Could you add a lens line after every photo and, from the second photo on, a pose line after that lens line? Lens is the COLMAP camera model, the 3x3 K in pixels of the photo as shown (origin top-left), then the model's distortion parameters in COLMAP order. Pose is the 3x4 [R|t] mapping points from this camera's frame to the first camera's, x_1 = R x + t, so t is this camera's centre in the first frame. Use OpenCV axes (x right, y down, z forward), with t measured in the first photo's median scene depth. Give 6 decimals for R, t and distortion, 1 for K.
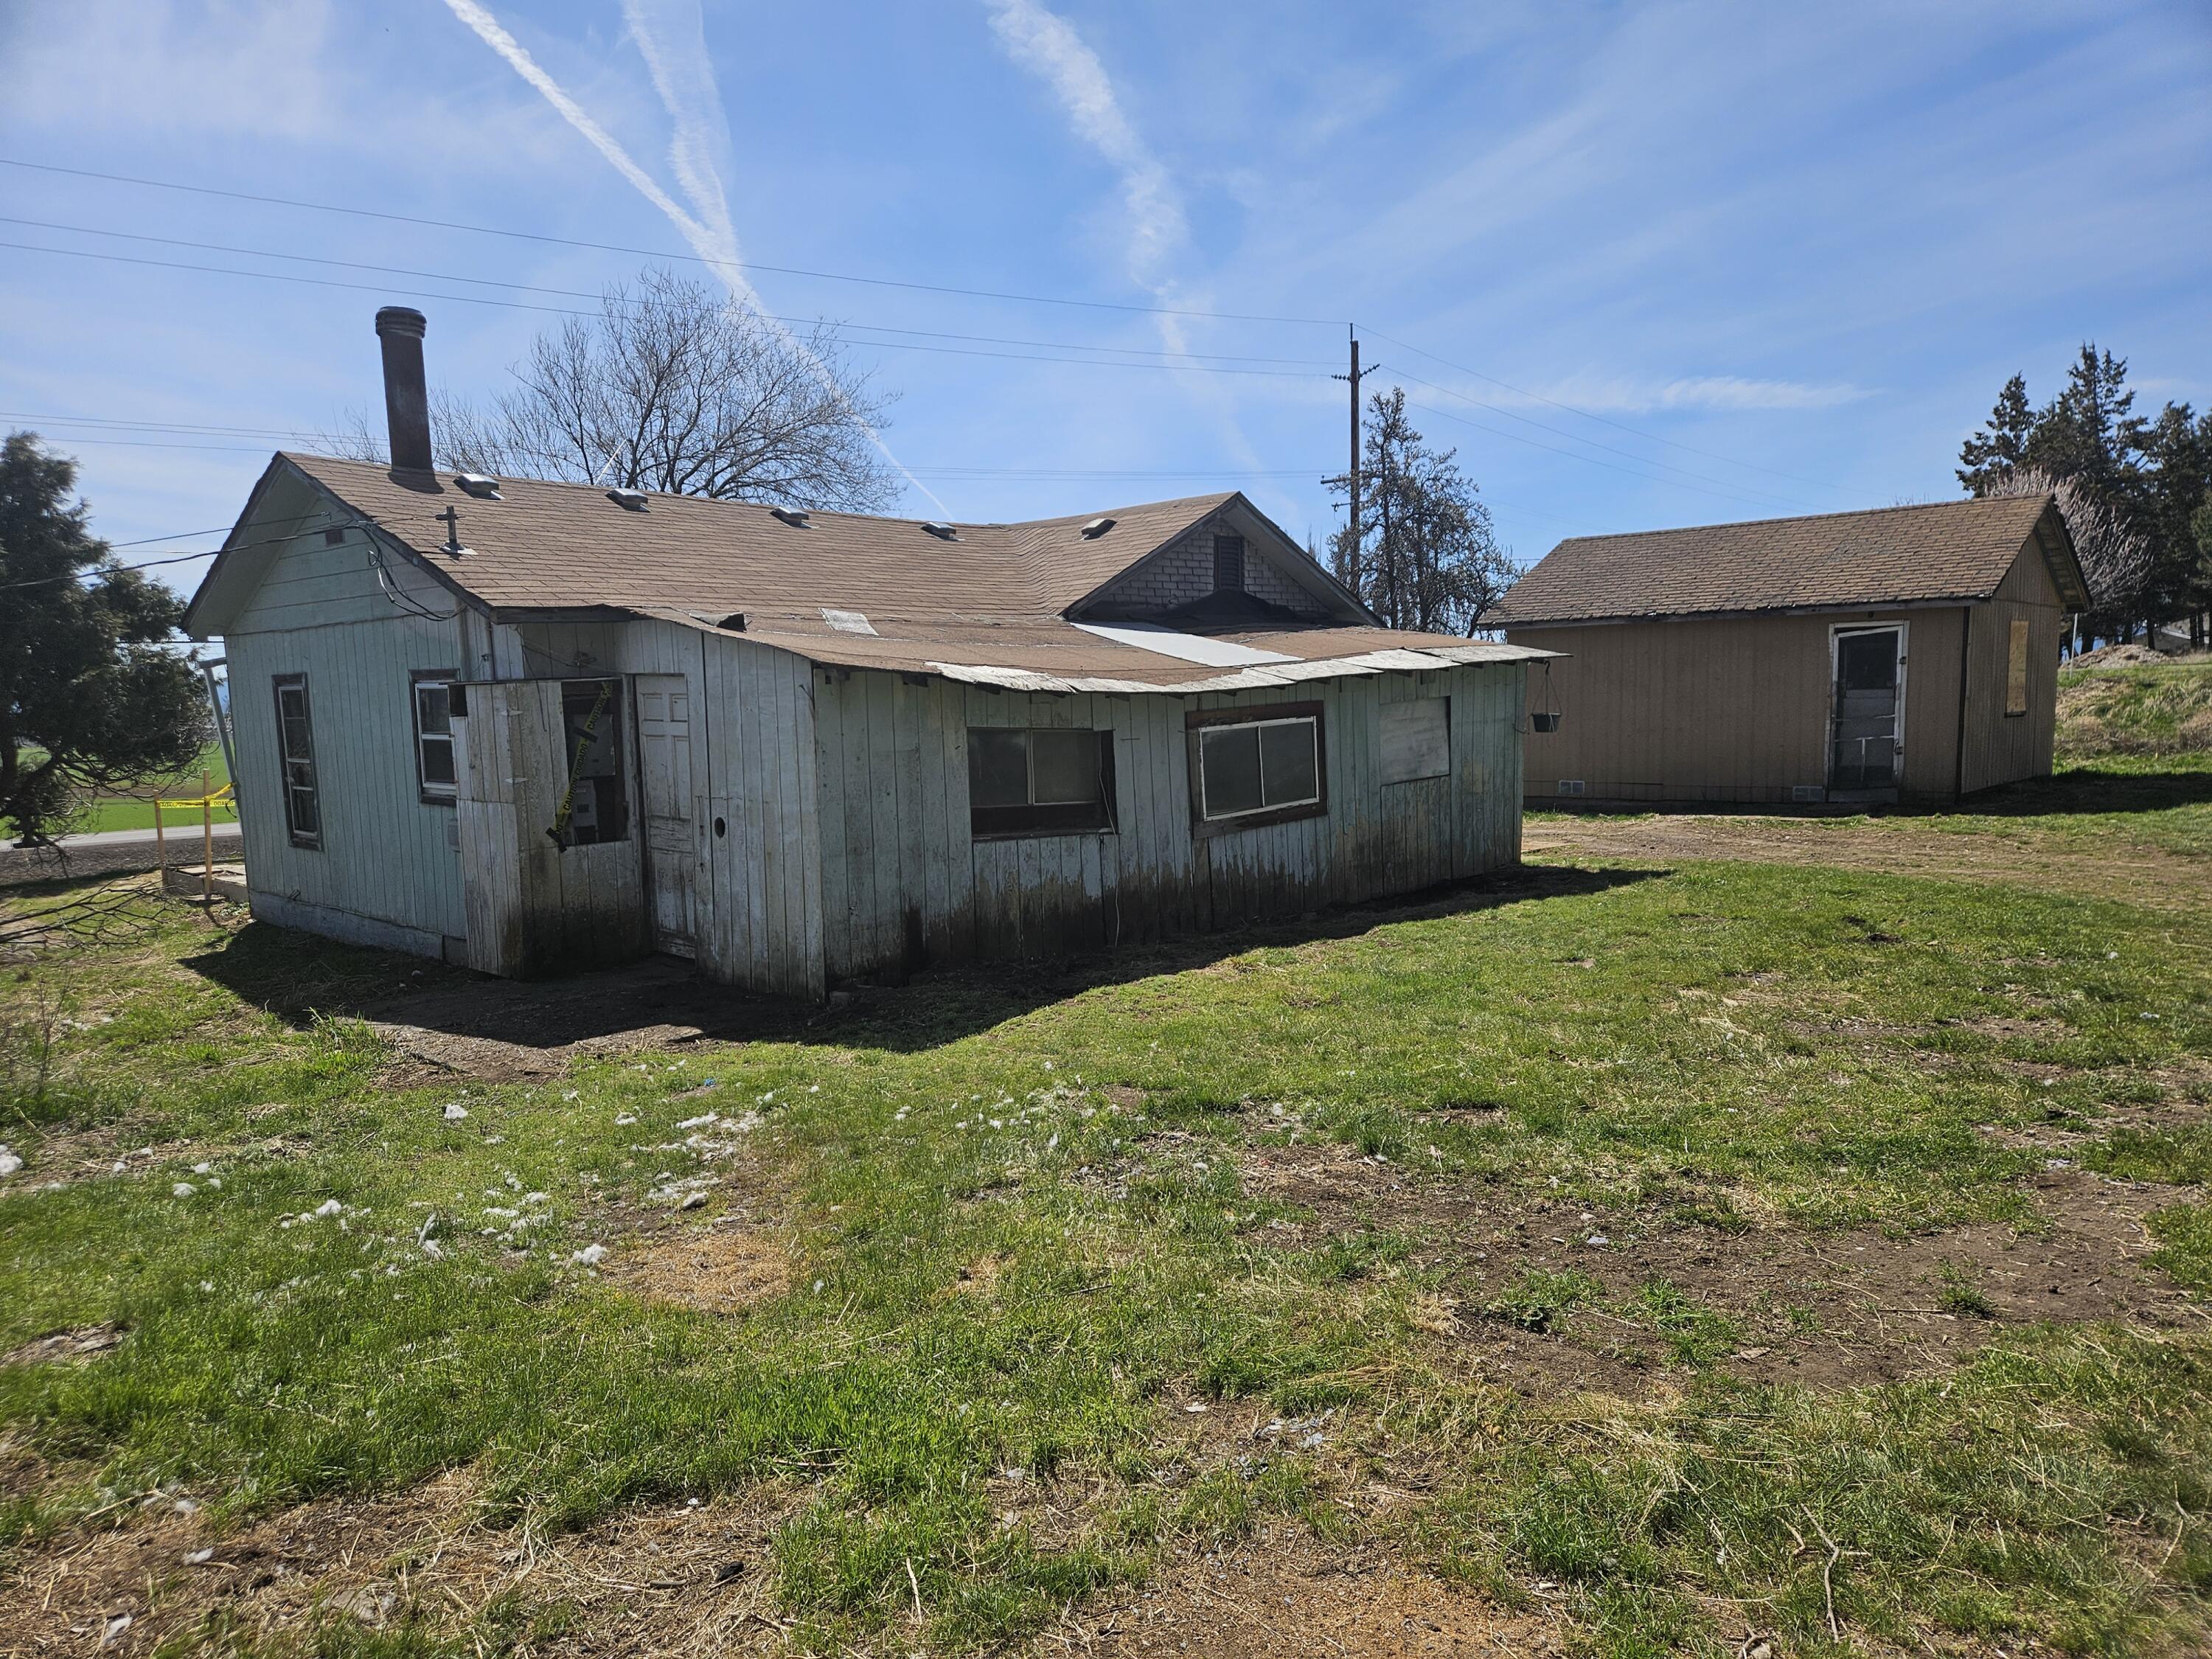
lens RADIAL K [[1502.1, 0, 1100.0], [0, 1502.1, 830.7], [0, 0, 1]] dist [0.033889, -0.016336]
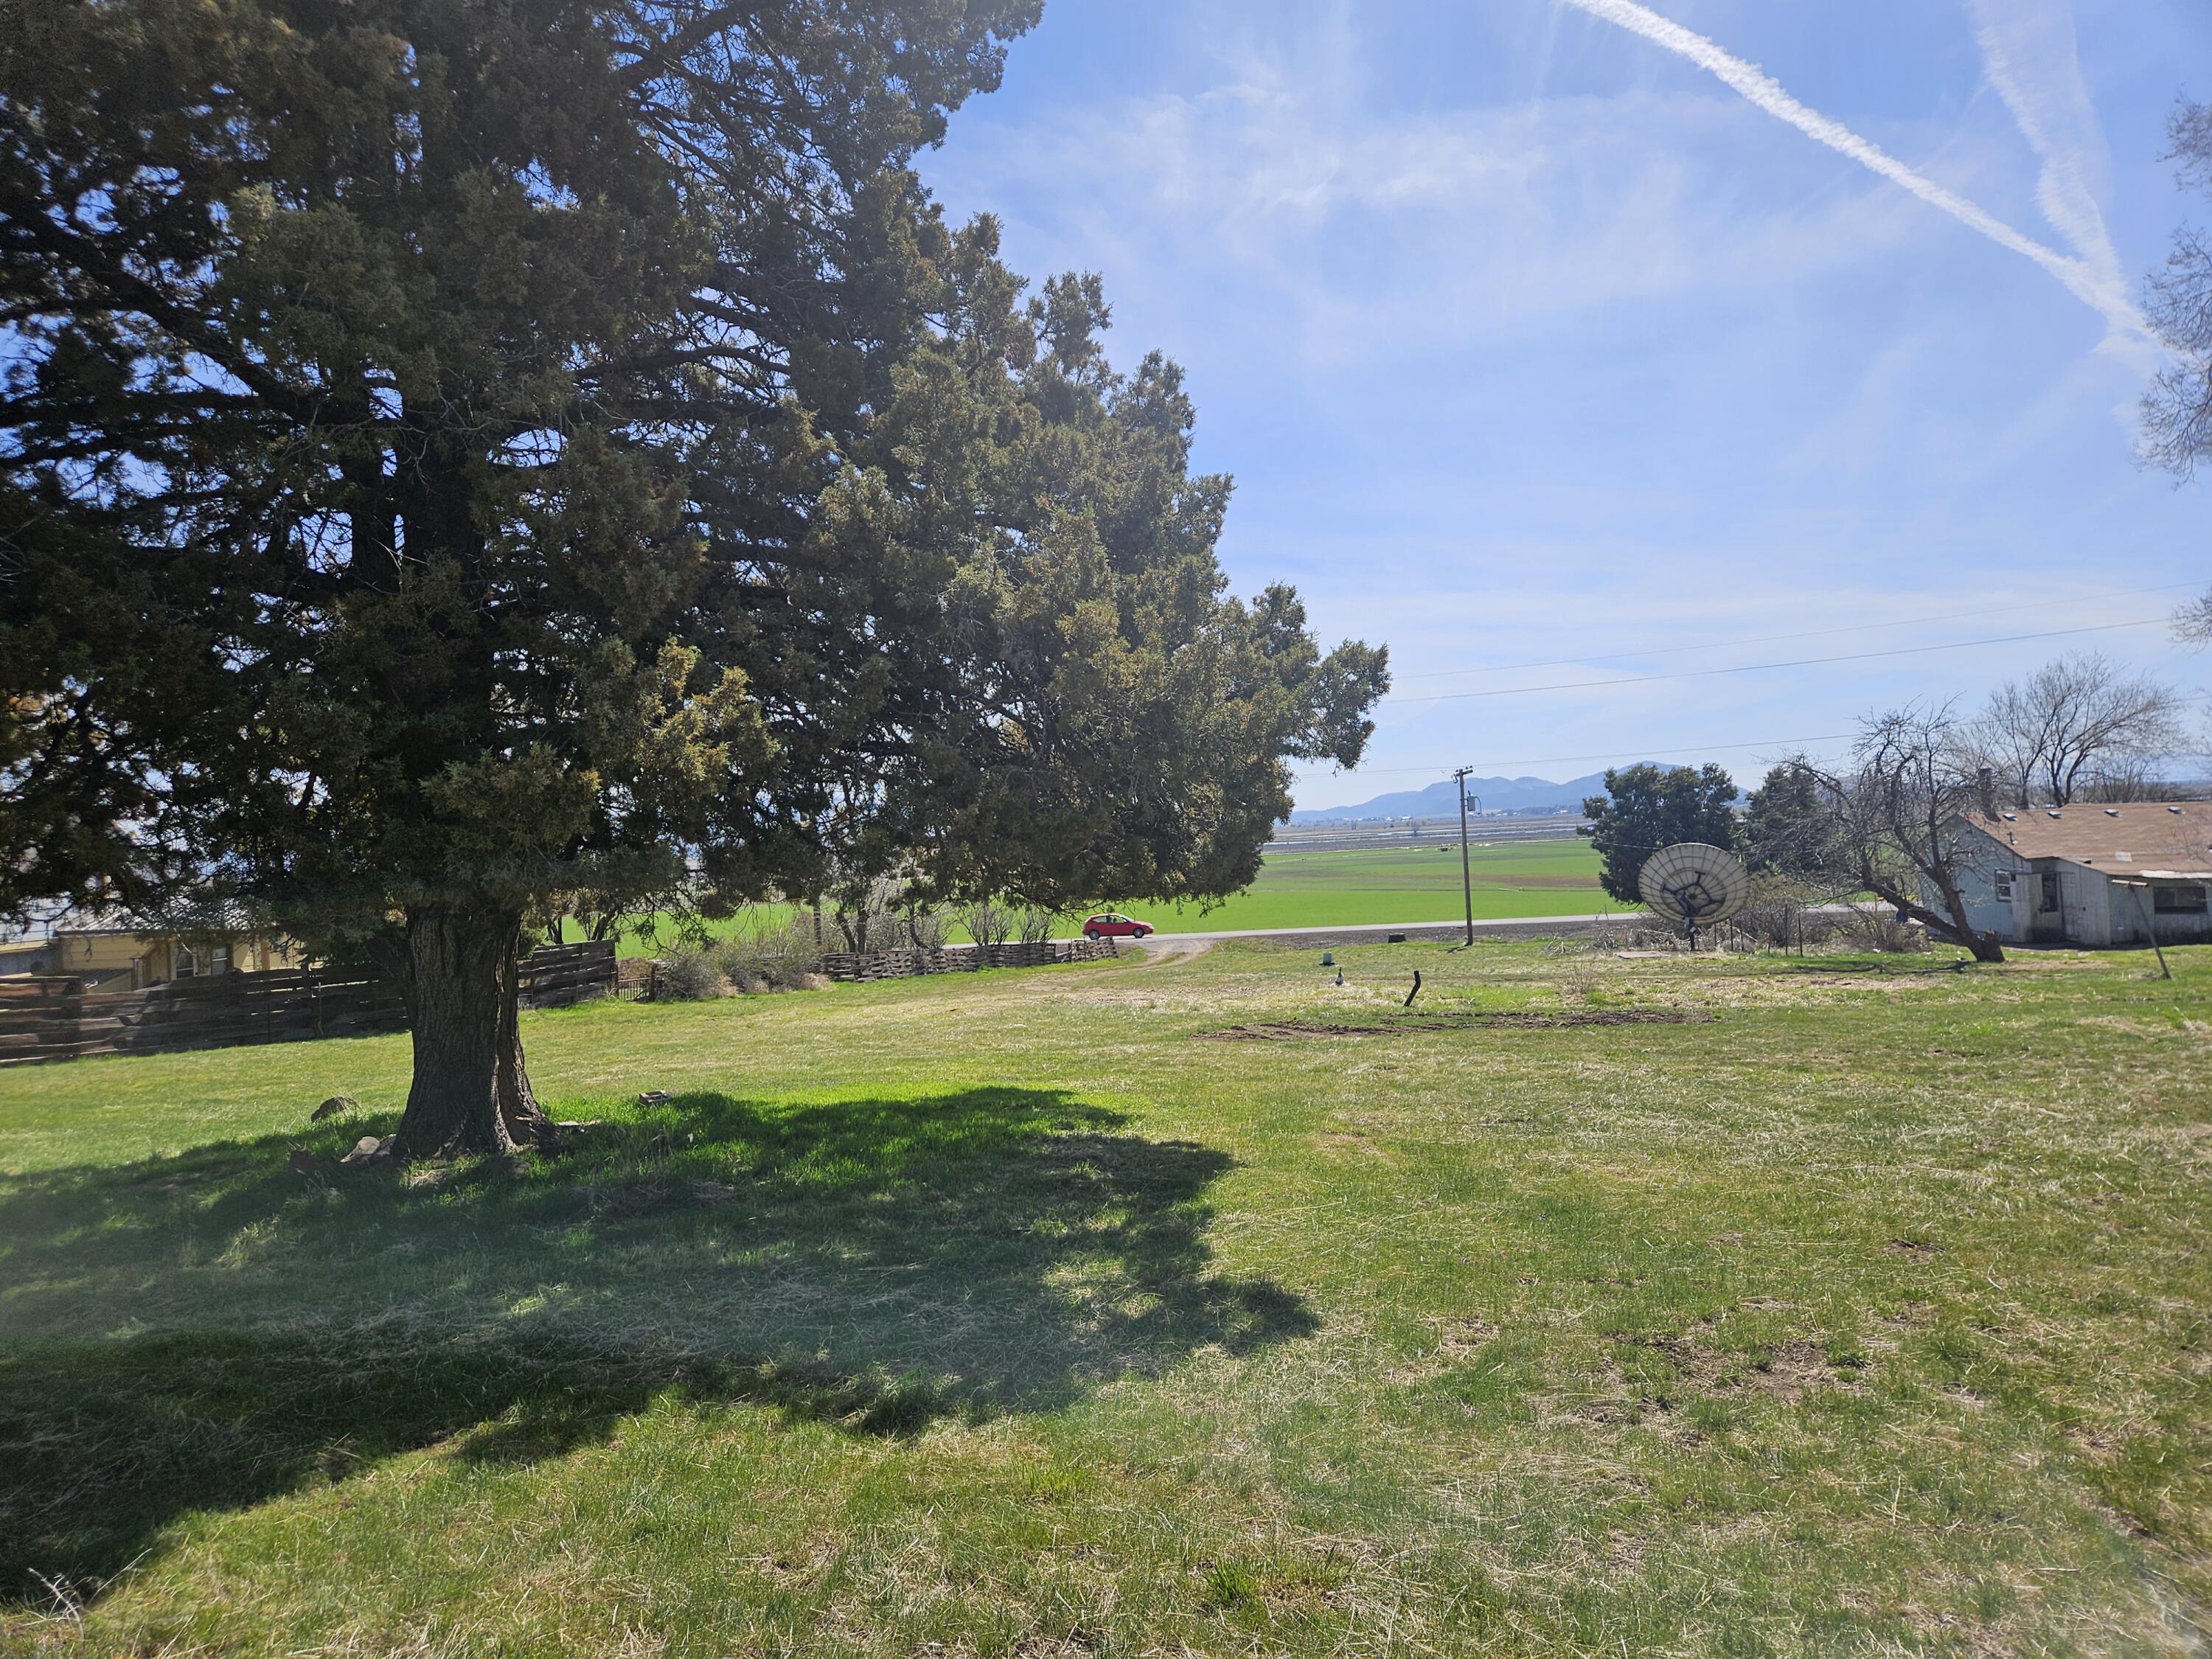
lens RADIAL K [[1502.1, 0, 1104.4], [0, 1502.1, 820.8], [0, 0, 1]] dist [0.033889, -0.016336]
pose [[0.679664, -0.013634, -0.733396, 0.422764], [-0.030535, 0.998435, -0.046859, 0.014009], [0.732887, 0.054243, 0.678184, -1.642015]]
